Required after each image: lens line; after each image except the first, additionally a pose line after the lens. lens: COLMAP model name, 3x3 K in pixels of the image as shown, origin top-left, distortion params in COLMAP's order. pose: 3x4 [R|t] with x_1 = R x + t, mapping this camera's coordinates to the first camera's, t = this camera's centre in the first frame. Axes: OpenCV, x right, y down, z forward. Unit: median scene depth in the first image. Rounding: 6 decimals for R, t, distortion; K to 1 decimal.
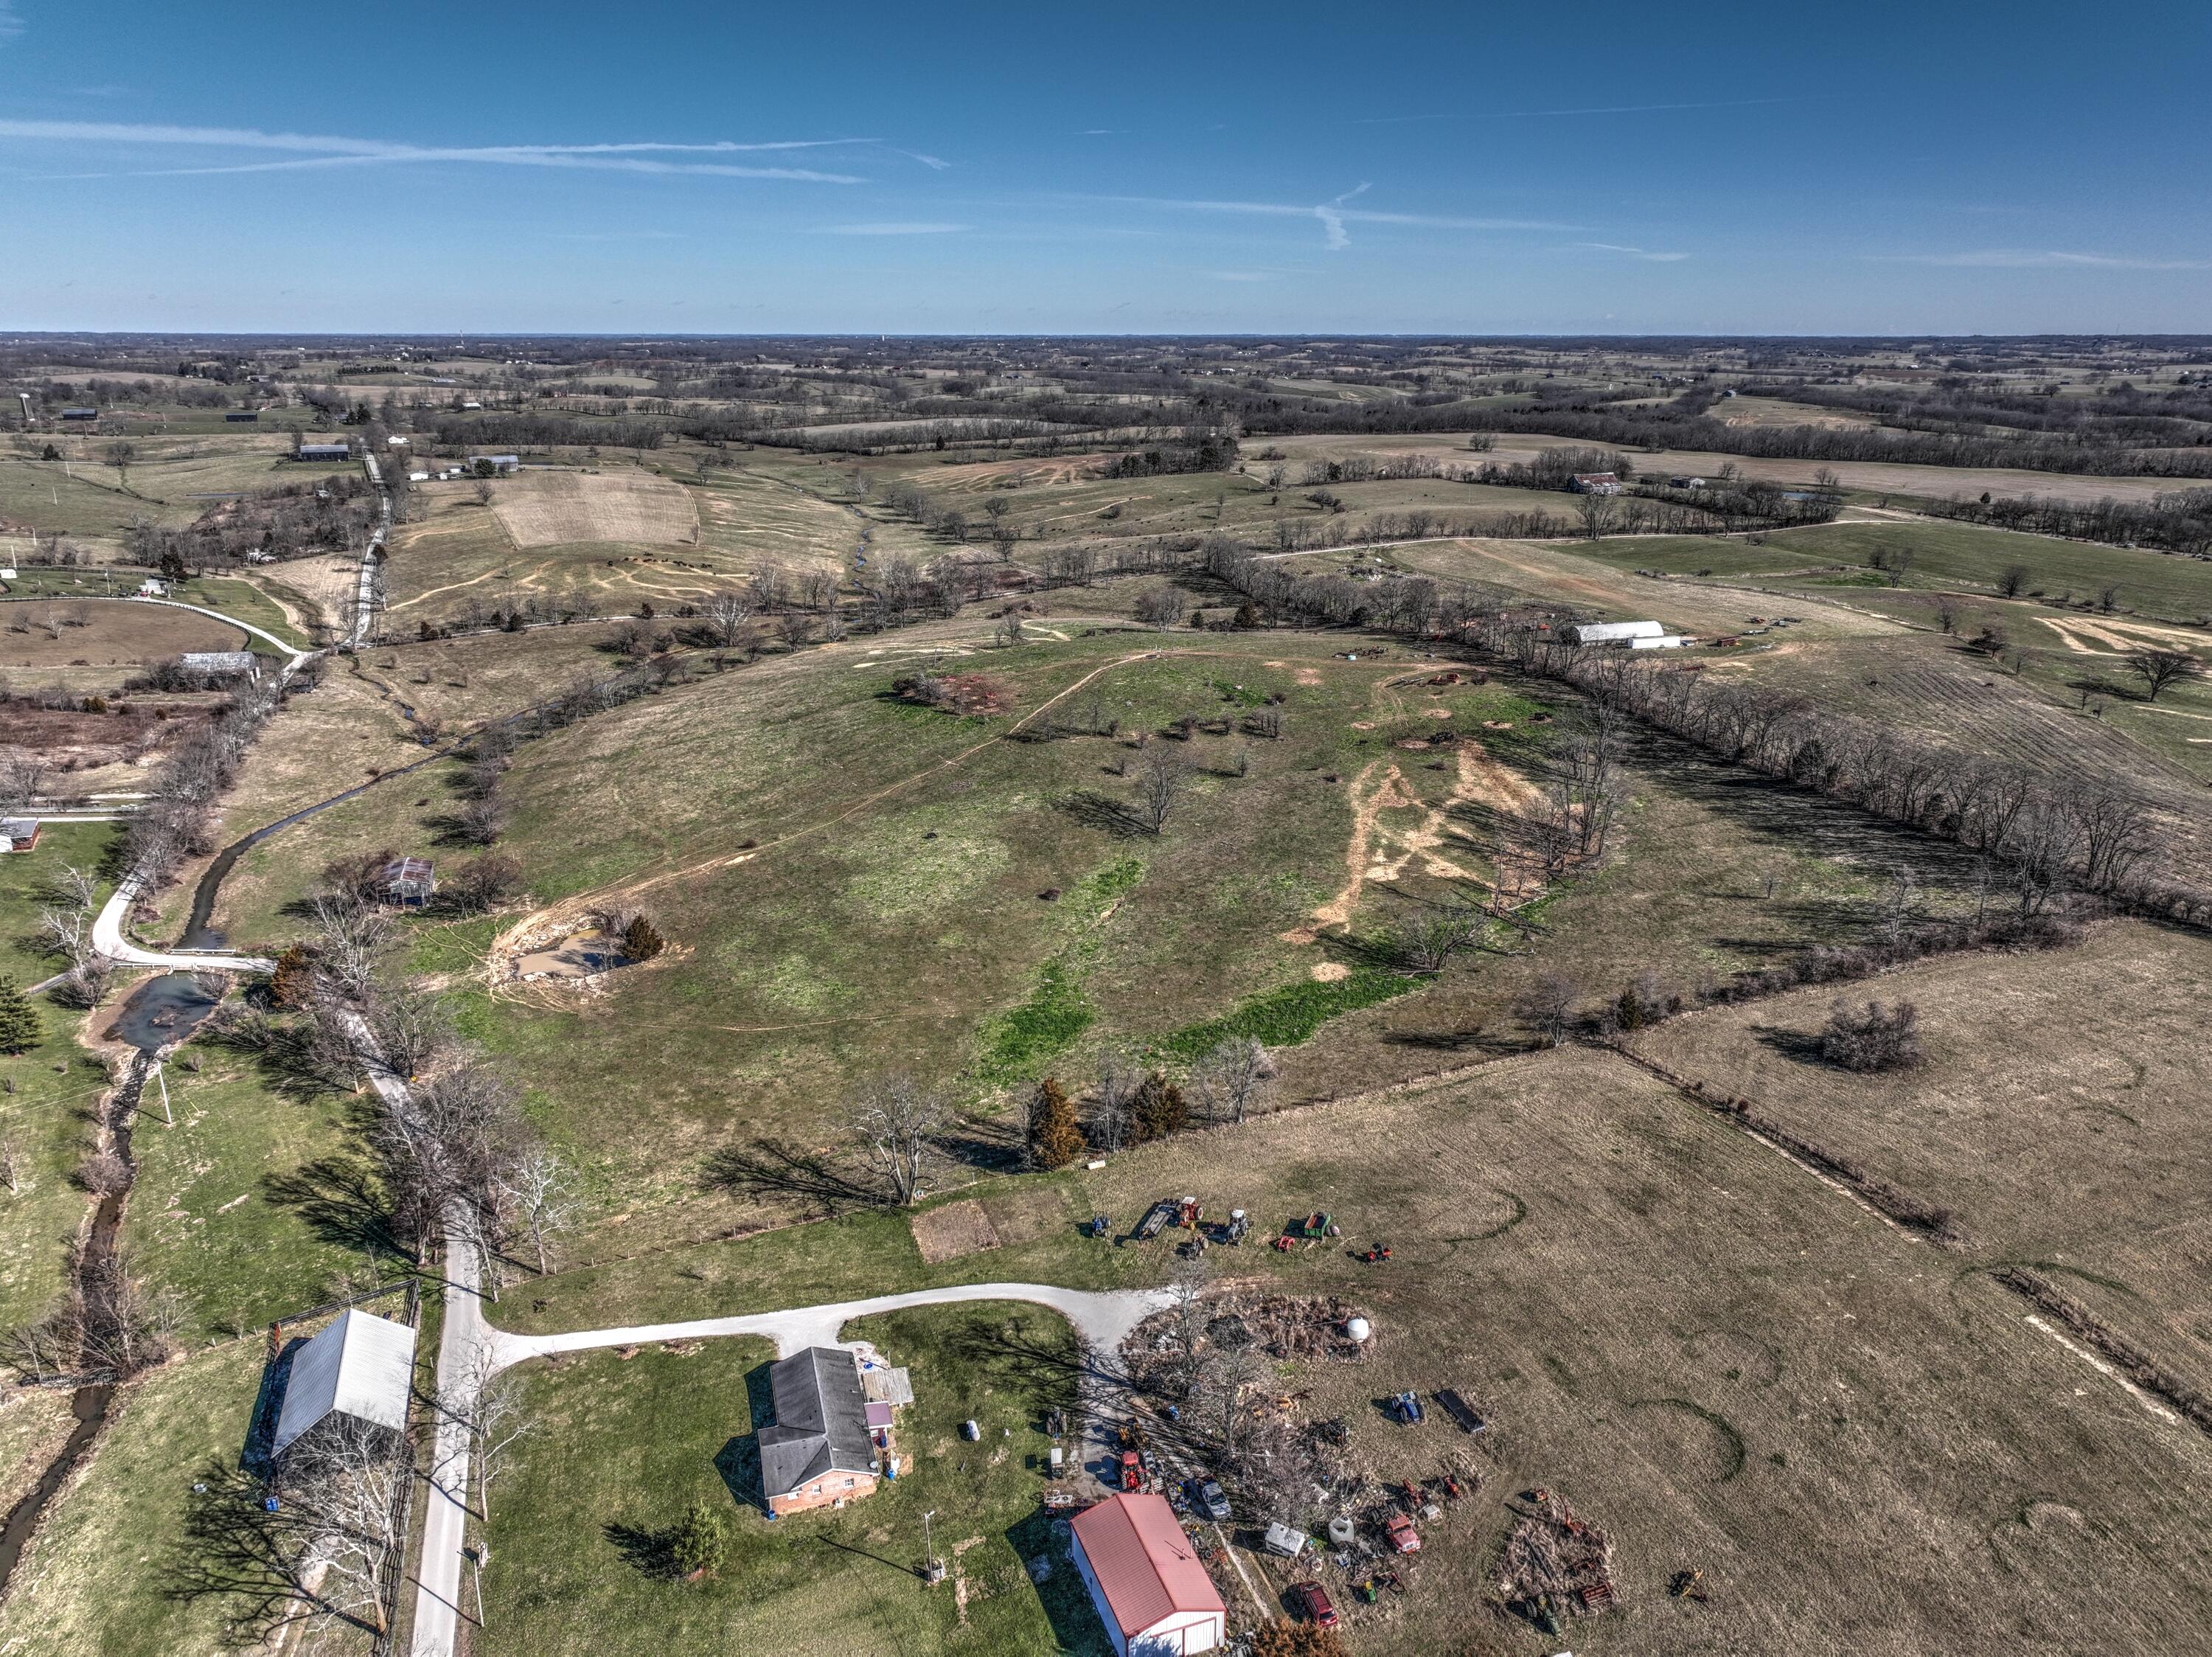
lens RADIAL K [[1546.5, 0, 1106.0], [0, 1546.5, 828.5], [0, 0, 1]] dist [-0.008110, 0.019117]
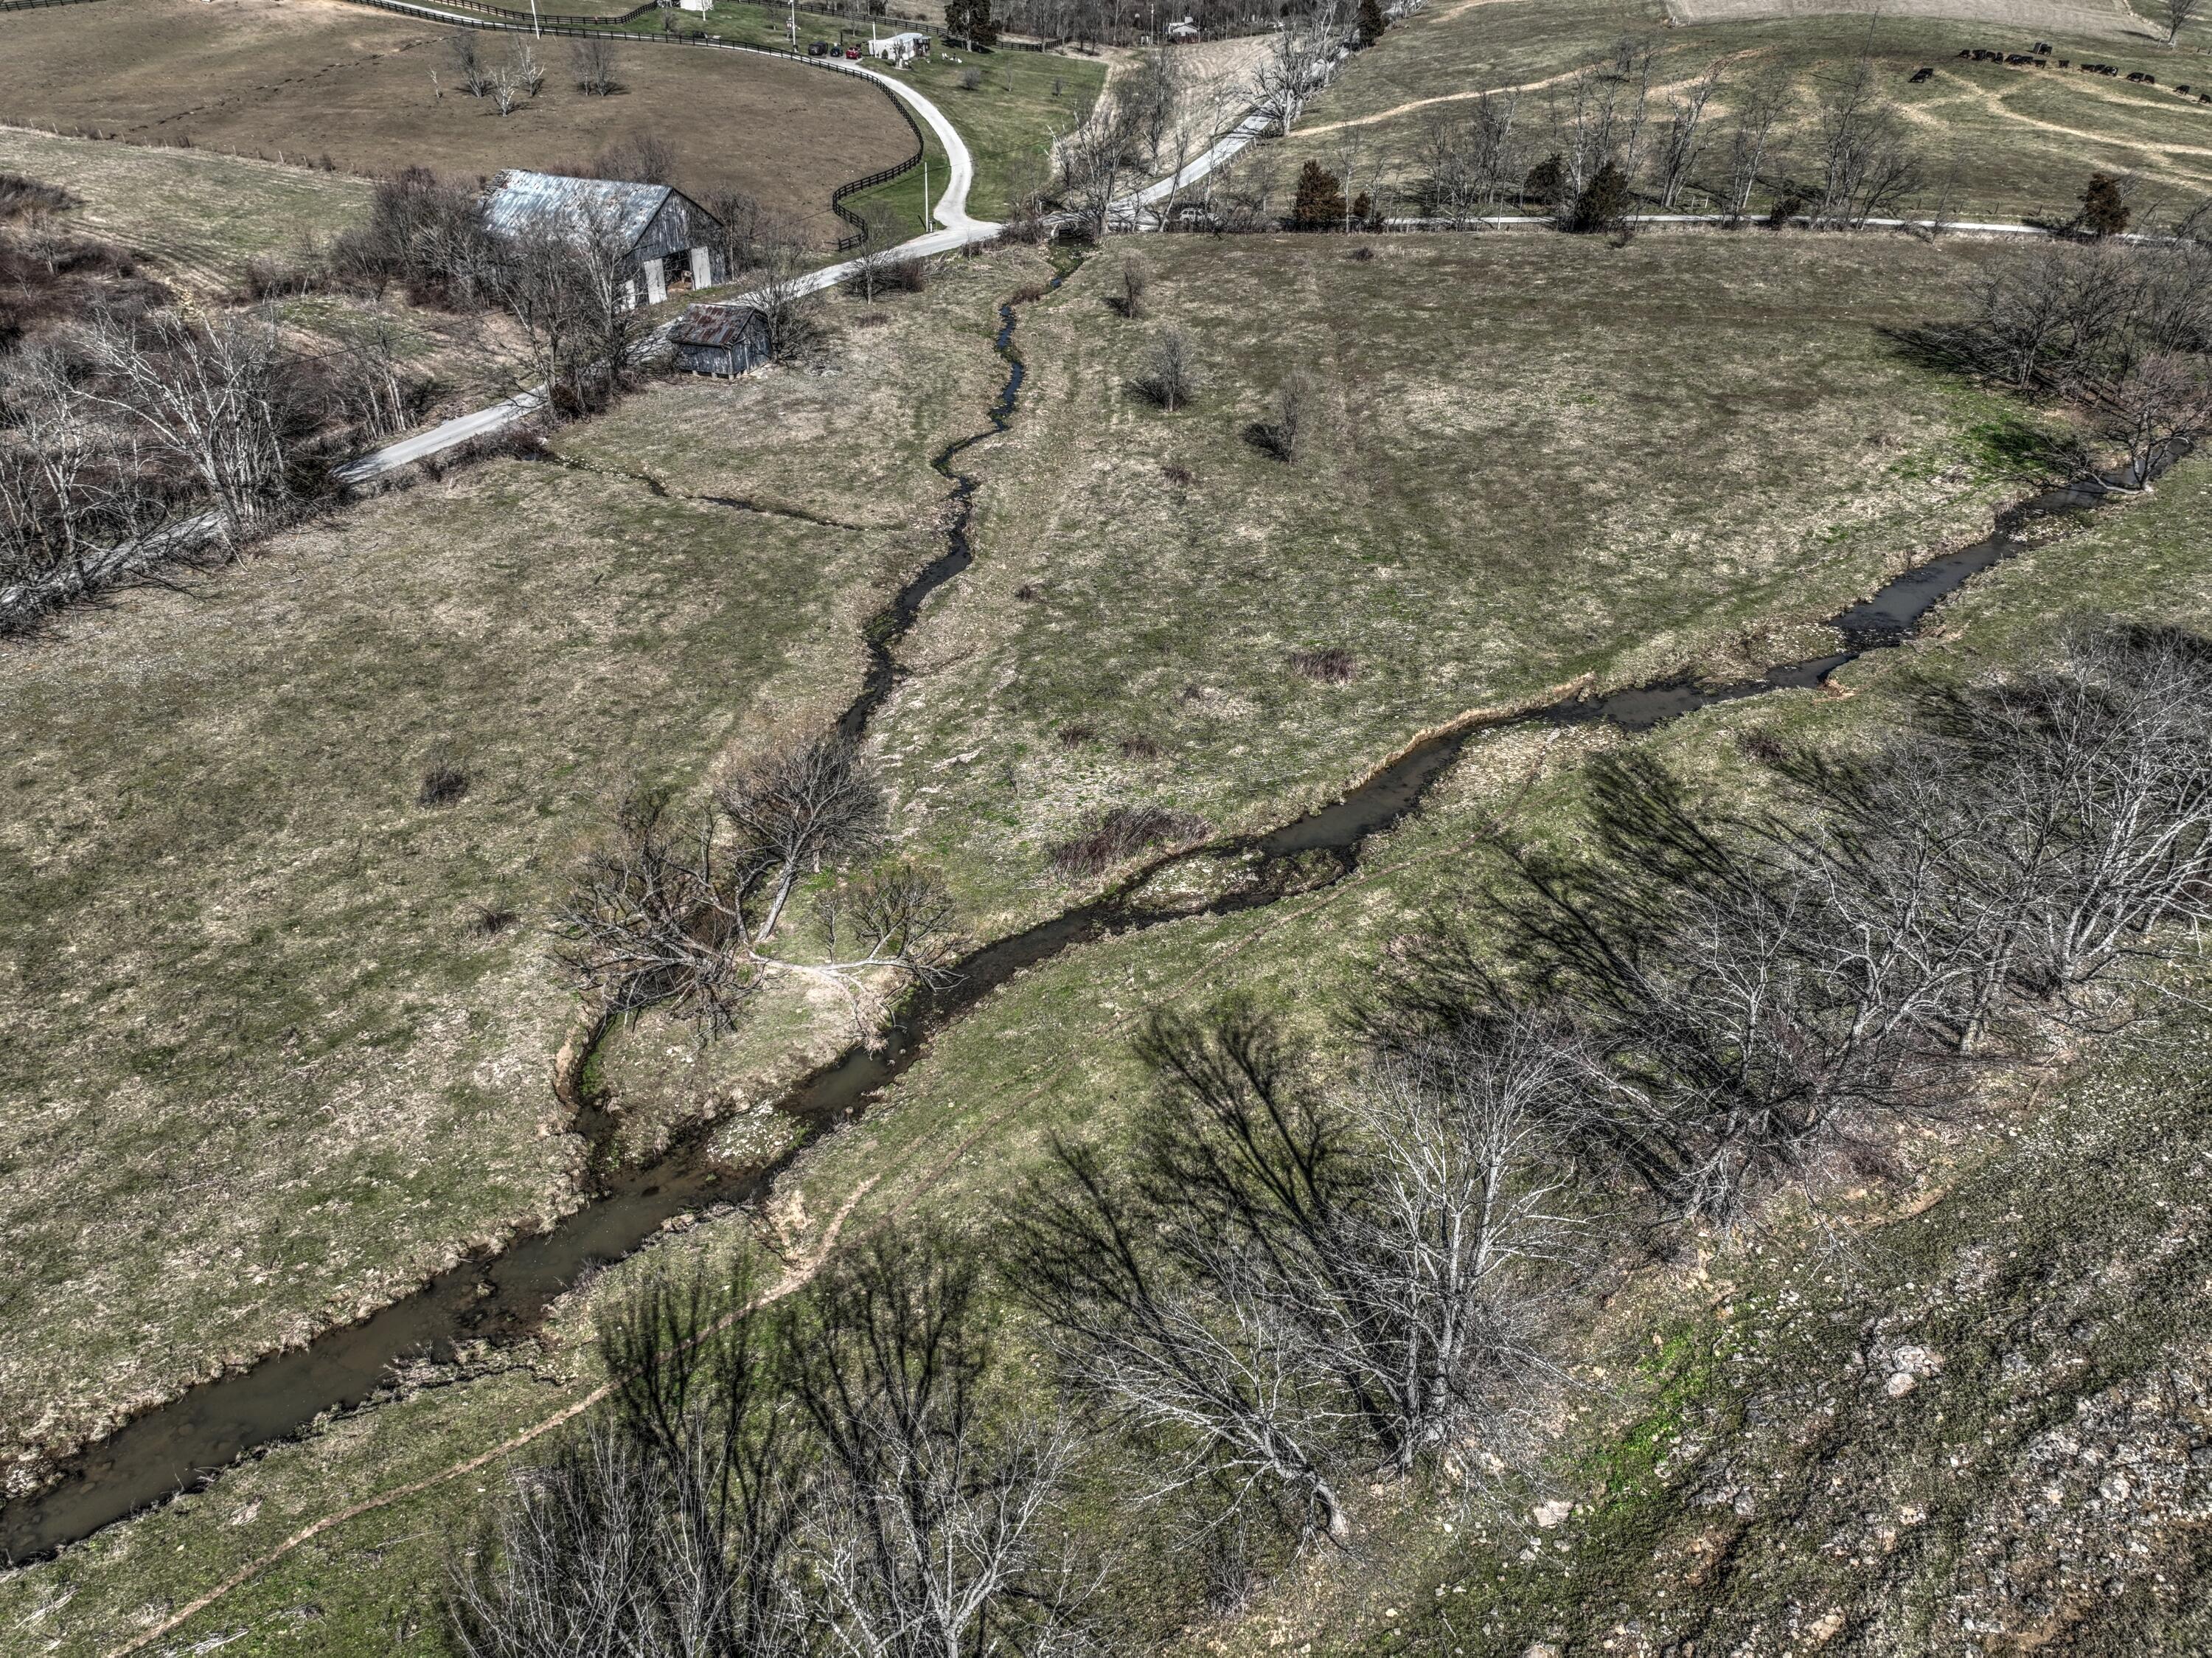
lens RADIAL K [[1546.6, 0, 1106.0], [0, 1546.6, 829.0], [0, 0, 1]] dist [-0.008110, 0.019117]
pose [[0.773189, 0.324869, -0.544646, -0.255476], [-0.192490, 0.938529, 0.286548, -0.086772], [0.604256, -0.116717, 0.788195, 0.692979]]
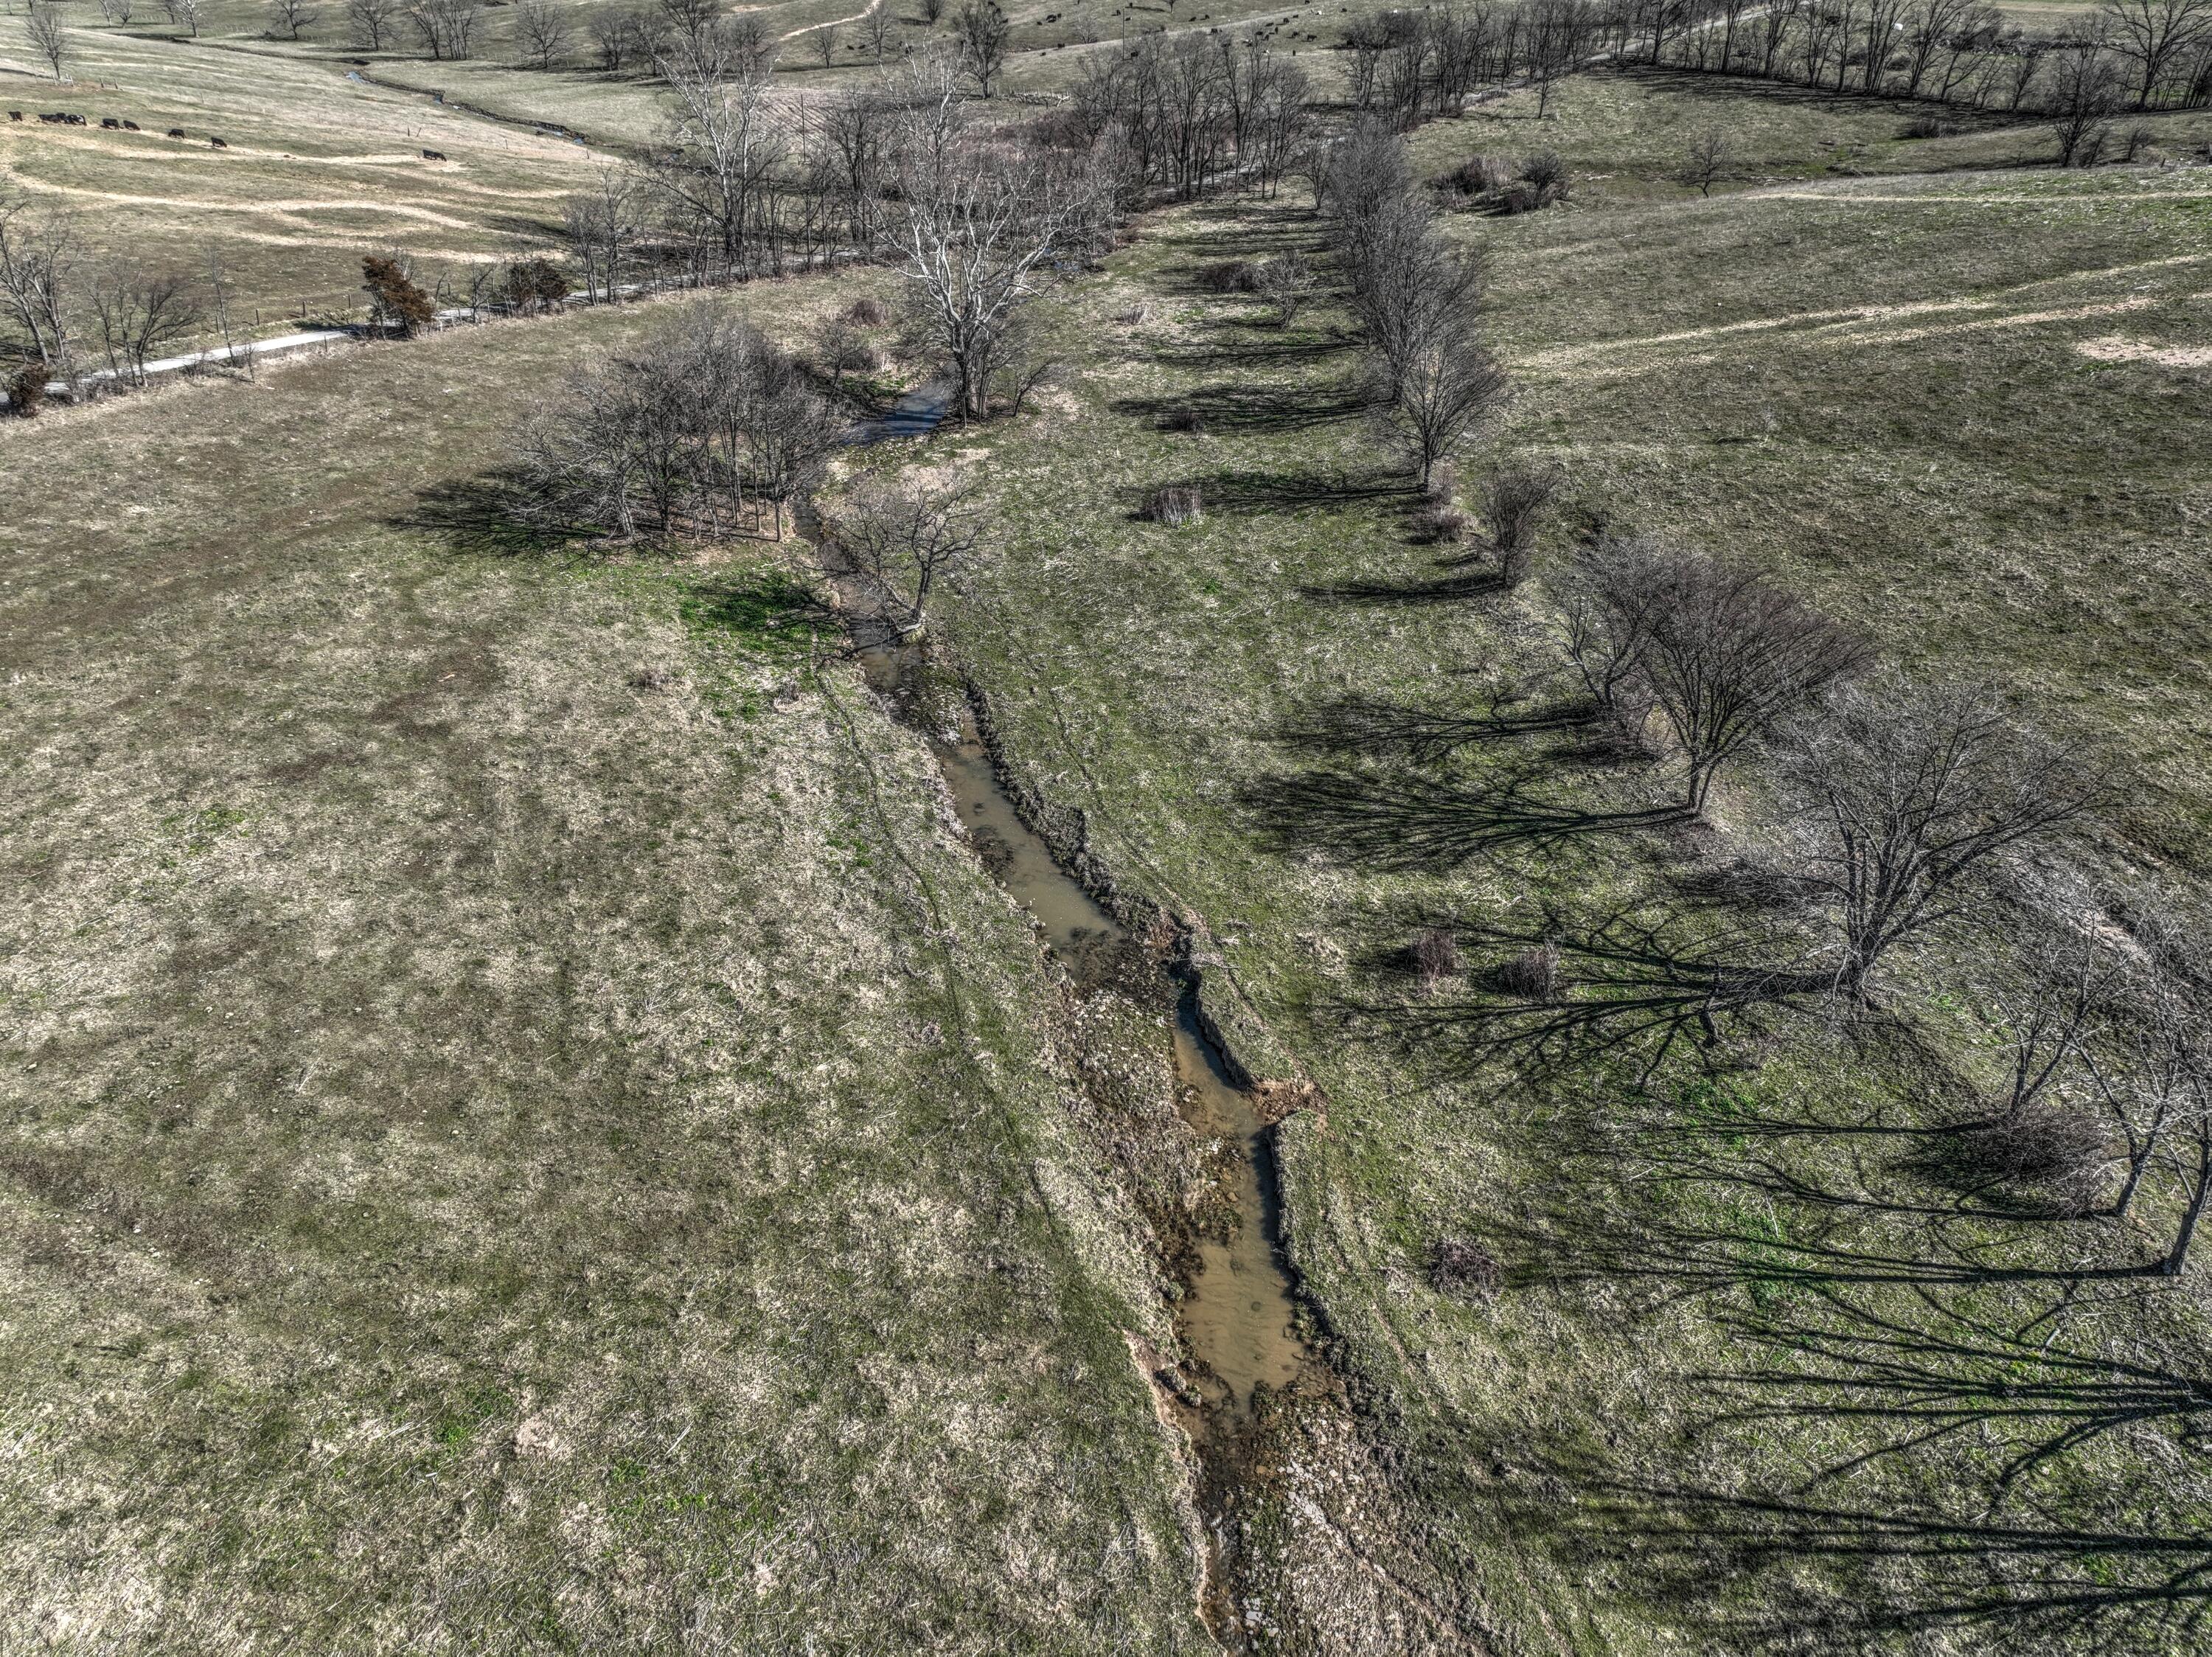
lens RADIAL K [[1546.5, 0, 1106.0], [0, 1546.5, 828.5], [0, 0, 1]] dist [-0.008110, 0.019117]
pose [[0.858175, -0.257735, 0.443969, -0.330894], [0.152804, 0.953880, 0.258388, -0.112312], [-0.490089, -0.153902, 0.857978, 0.770427]]
